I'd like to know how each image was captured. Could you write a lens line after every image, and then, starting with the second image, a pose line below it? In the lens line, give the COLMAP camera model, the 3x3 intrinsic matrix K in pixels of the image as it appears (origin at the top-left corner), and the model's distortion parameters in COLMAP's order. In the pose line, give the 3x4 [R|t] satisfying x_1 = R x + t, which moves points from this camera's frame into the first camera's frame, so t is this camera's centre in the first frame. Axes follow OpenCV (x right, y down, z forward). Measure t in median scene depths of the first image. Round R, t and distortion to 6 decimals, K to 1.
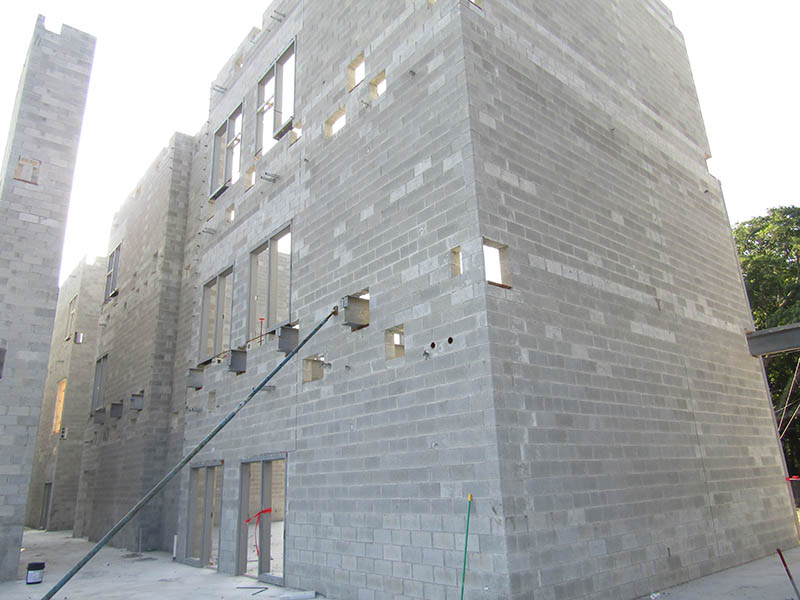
lens RADIAL K [[570.4, 0, 399.3], [0, 570.4, 299.9], [0, 0, 1]] dist [-0.021545, 0.004954]
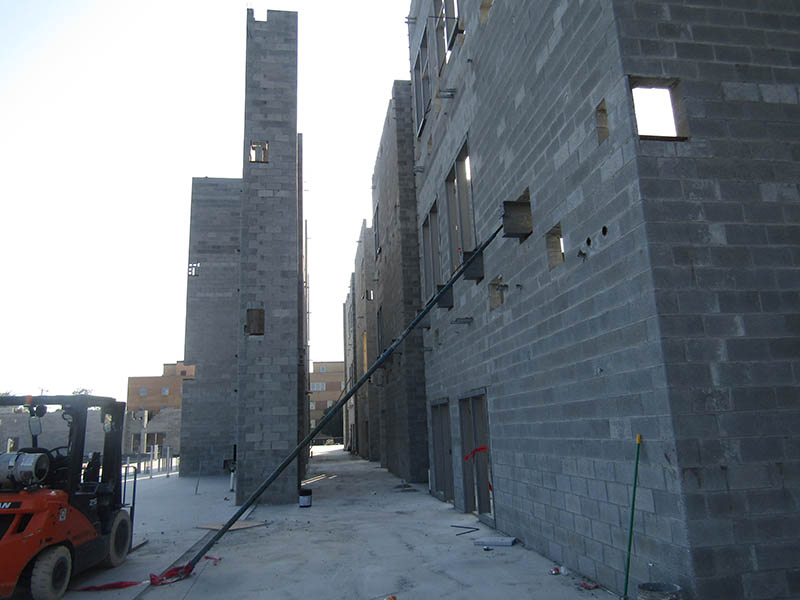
lens RADIAL K [[570.4, 0, 400.1], [0, 570.4, 300.5], [0, 0, 1]] dist [-0.021545, 0.004954]
pose [[0.852241, -0.111428, -0.511144, 0.201986], [0.165348, 0.984341, 0.061105, 0.062725], [0.496331, -0.136593, 0.857320, 0.200469]]
